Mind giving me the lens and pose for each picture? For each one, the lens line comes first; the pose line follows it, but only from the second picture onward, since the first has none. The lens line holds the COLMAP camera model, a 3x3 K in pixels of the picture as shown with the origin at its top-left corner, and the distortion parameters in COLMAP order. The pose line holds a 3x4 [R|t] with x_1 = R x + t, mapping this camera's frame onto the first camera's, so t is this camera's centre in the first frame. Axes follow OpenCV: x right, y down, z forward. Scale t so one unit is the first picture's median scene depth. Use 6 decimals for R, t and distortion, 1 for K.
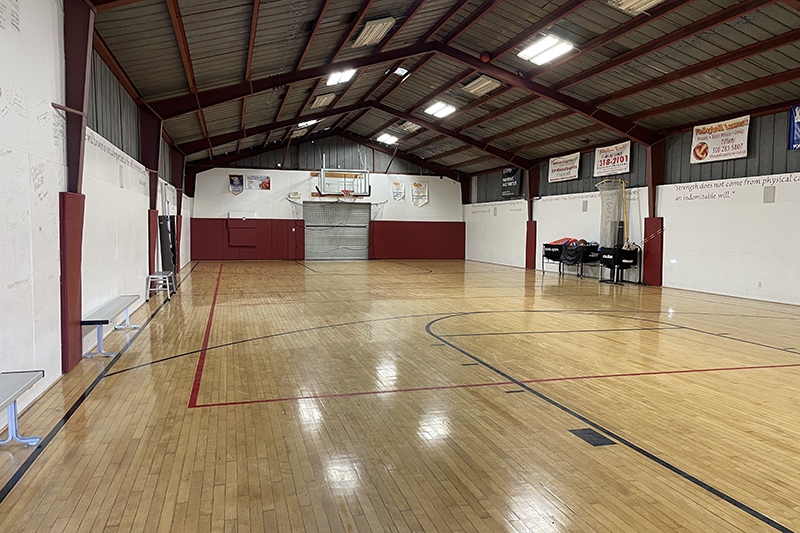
lens RADIAL K [[560.6, 0, 400.6], [0, 560.6, 228.2], [0, 0, 1]] dist [0.098235, -0.113746]
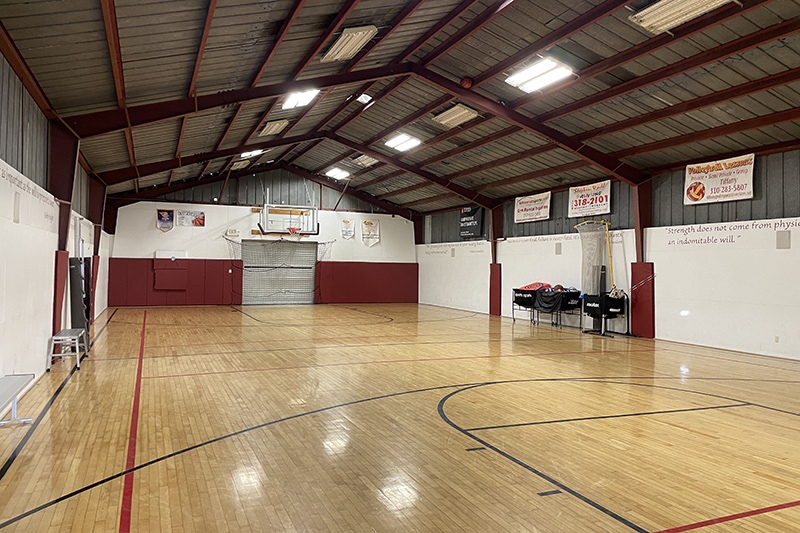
lens RADIAL K [[560.6, 0, 400.6], [0, 560.6, 228.2], [0, 0, 1]] dist [0.098235, -0.113746]
pose [[0.992916, 0.012773, 0.118127, -0.049454], [-0.004589, 0.997586, -0.069292, -0.008077], [-0.118727, 0.068259, 0.990578, 0.122246]]
